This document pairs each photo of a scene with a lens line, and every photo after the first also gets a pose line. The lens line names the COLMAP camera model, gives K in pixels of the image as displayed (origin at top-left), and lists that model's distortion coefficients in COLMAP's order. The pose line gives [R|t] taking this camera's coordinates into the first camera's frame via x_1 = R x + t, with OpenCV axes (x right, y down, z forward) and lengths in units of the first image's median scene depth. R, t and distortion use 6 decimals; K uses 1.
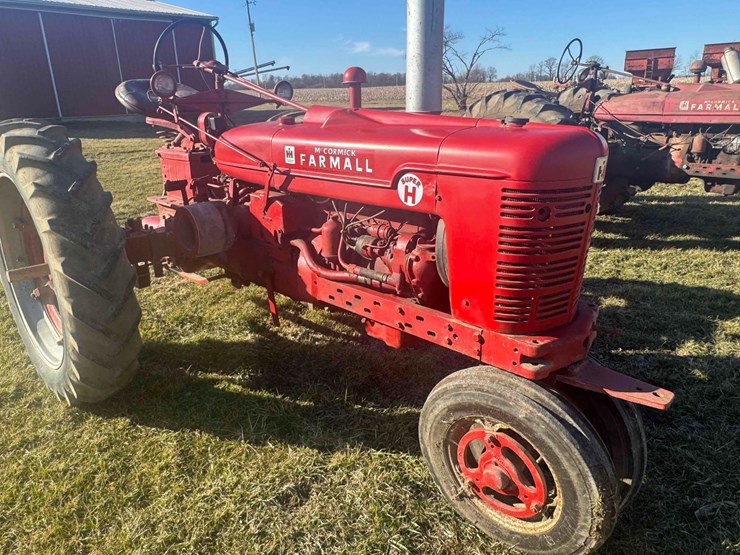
lens RADIAL K [[523.4, 0, 362.7], [0, 523.4, 273.3], [0, 0, 1]] dist [-0.008157, 0.007082]
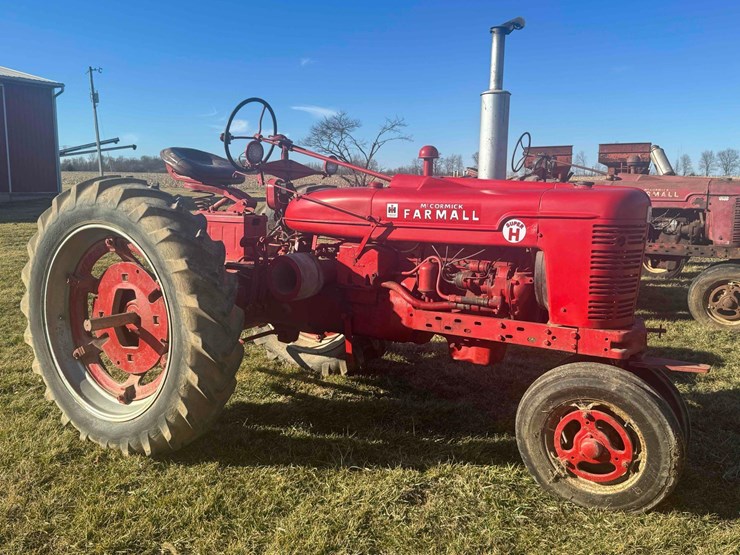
lens RADIAL K [[644.3, 0, 370.0], [0, 644.3, 277.6], [0, 0, 1]] dist [0.134876, -0.256537]
pose [[0.973463, 0.001631, 0.228840, -0.567086], [0.041550, 0.982095, -0.183748, 0.218935], [-0.225042, 0.188380, 0.955965, -0.440652]]
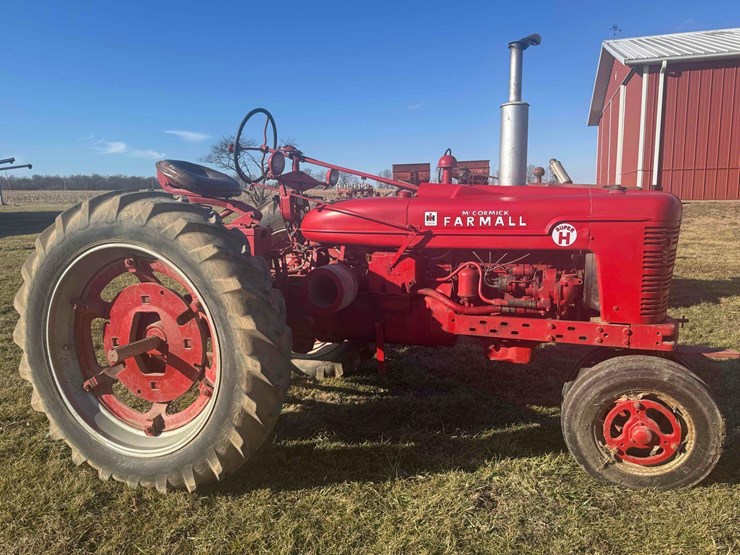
lens RADIAL K [[538.7, 0, 370.7], [0, 538.7, 276.3], [0, 0, 1]] dist [0.070208, -0.099478]
pose [[0.901861, -0.047168, 0.429444, -0.872057], [0.127741, 0.978691, -0.160770, 0.103125], [-0.412710, 0.199850, 0.888668, -0.063814]]
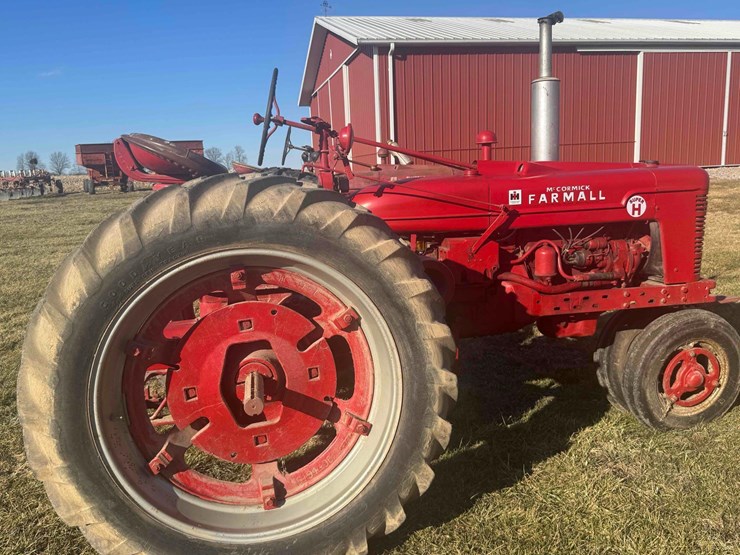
lens RADIAL K [[607.6, 0, 373.0], [0, 607.6, 279.2], [0, 0, 1]] dist [0.088977, -0.146831]
pose [[0.558789, -0.136035, 0.818077, -1.541327], [0.290683, 0.956000, -0.039582, -0.092892], [-0.776697, 0.259919, 0.573746, 0.533566]]
